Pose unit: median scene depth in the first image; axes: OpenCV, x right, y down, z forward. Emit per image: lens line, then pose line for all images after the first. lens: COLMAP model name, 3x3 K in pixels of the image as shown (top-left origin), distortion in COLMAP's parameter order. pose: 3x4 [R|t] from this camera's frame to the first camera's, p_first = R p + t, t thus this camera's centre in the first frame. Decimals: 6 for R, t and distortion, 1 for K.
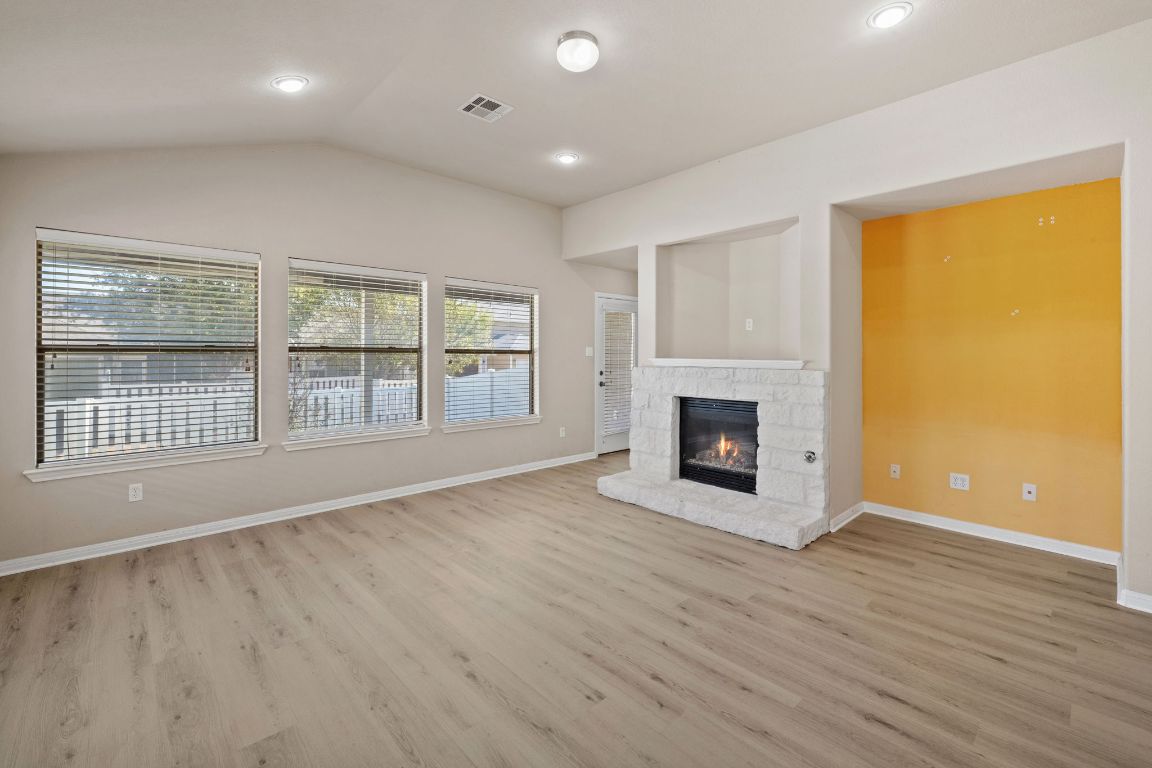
lens RADIAL K [[494.0, 0, 571.6], [0, 494.0, 353.1], [0, 0, 1]] dist [0.001843, 0.000436]
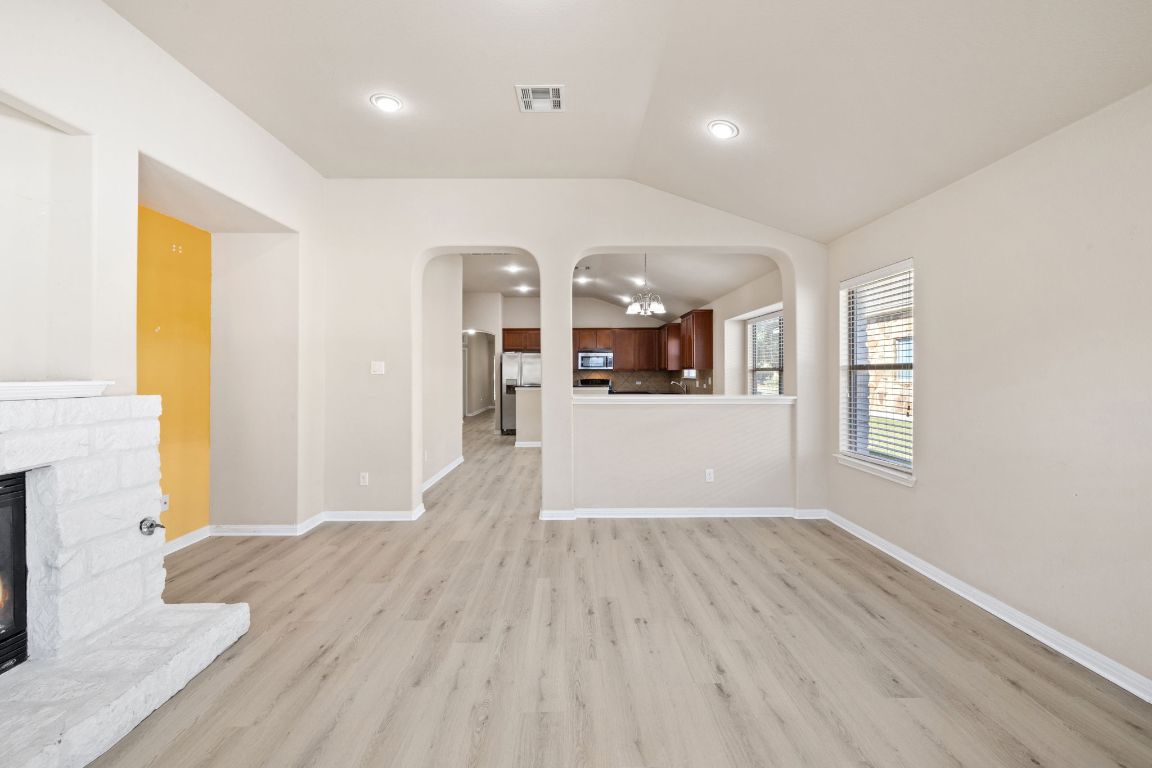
lens RADIAL K [[484.4, 0, 573.3], [0, 484.4, 370.5], [0, 0, 1]] dist [0.000414, -0.000041]
pose [[-0.739730, 0.001354, 0.672902, -0.369409], [-0.003654, 0.999975, -0.006029, 0.004167], [-0.672894, -0.006919, -0.739707, 1.091712]]
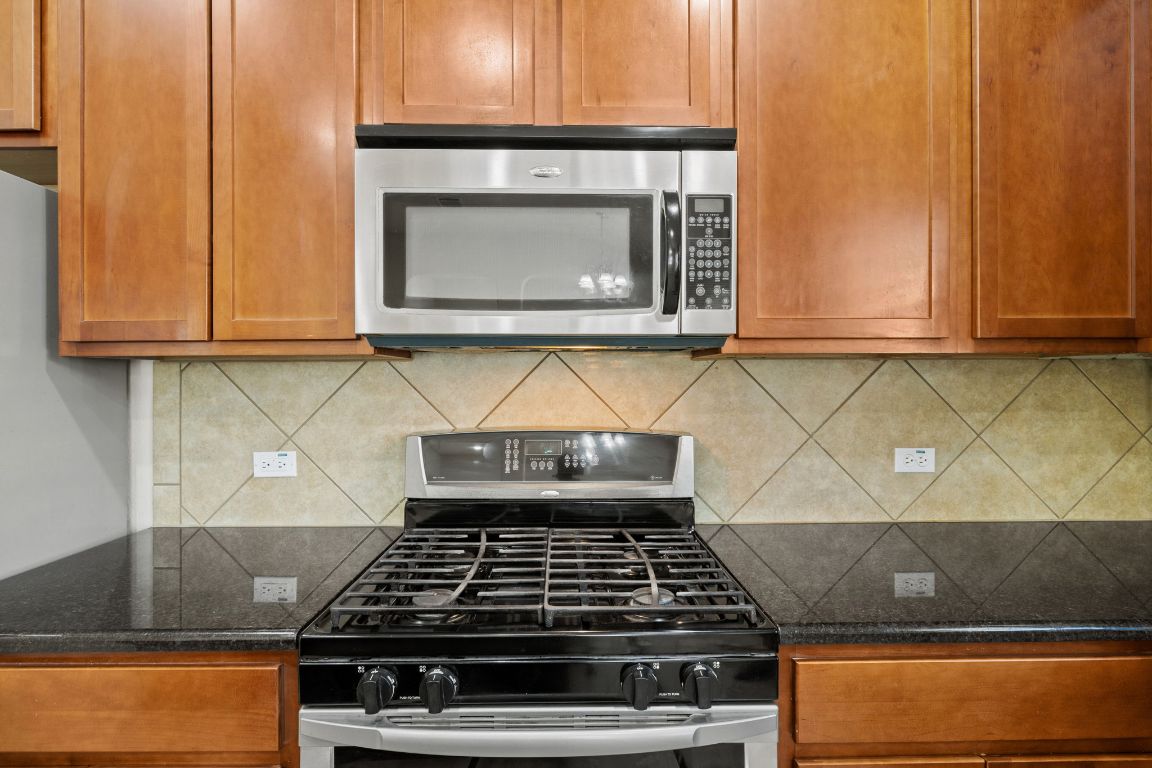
lens RADIAL K [[485.4, 0, 578.7], [0, 485.4, 359.8], [0, 0, 1]] dist [0.002037, 0.000493]
pose [[-0.749106, -0.005073, 0.662431, 1.312130], [-0.008132, 0.999966, -0.001539, -0.009308], [-0.662400, -0.006540, -0.749122, -0.978815]]
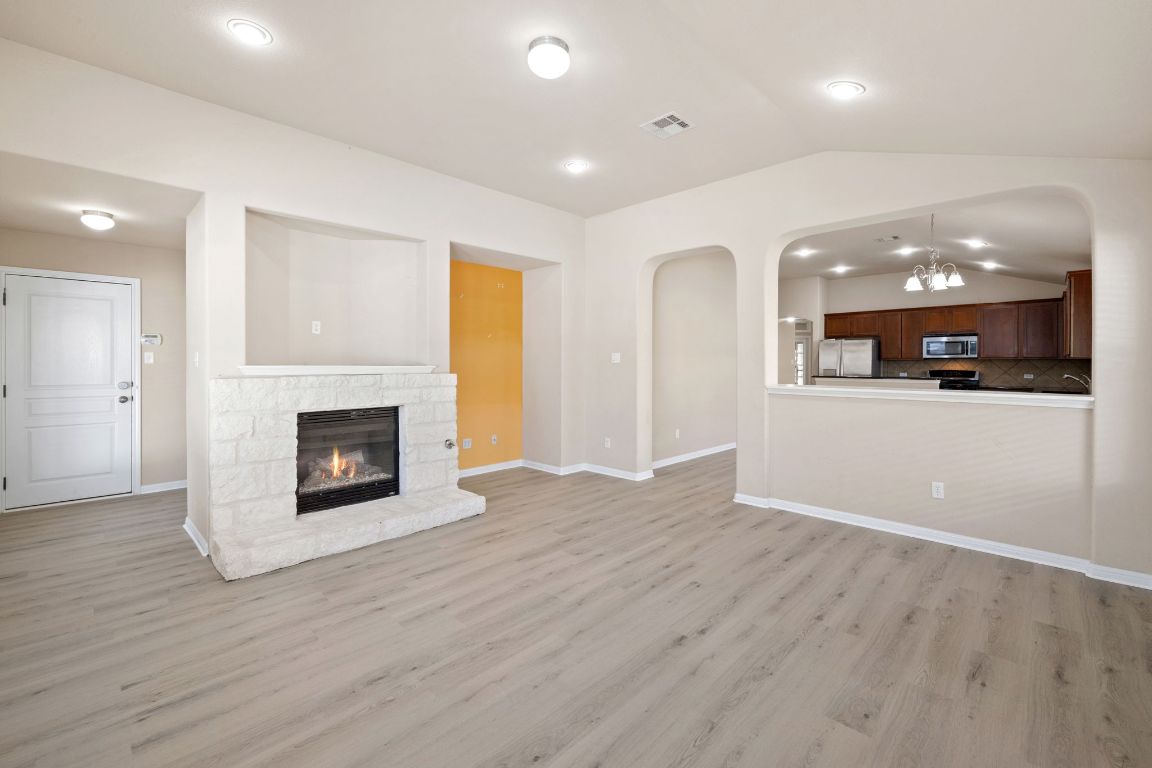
lens RADIAL K [[486.4, 0, 574.7], [0, 486.4, 364.5], [0, 0, 1]] dist [-0.000366, 0.000042]
pose [[-0.051416, -0.007497, 0.998649, -0.735411], [-0.004409, 0.999964, 0.007280, 0.002573], [-0.998668, -0.004028, -0.051447, 0.747262]]
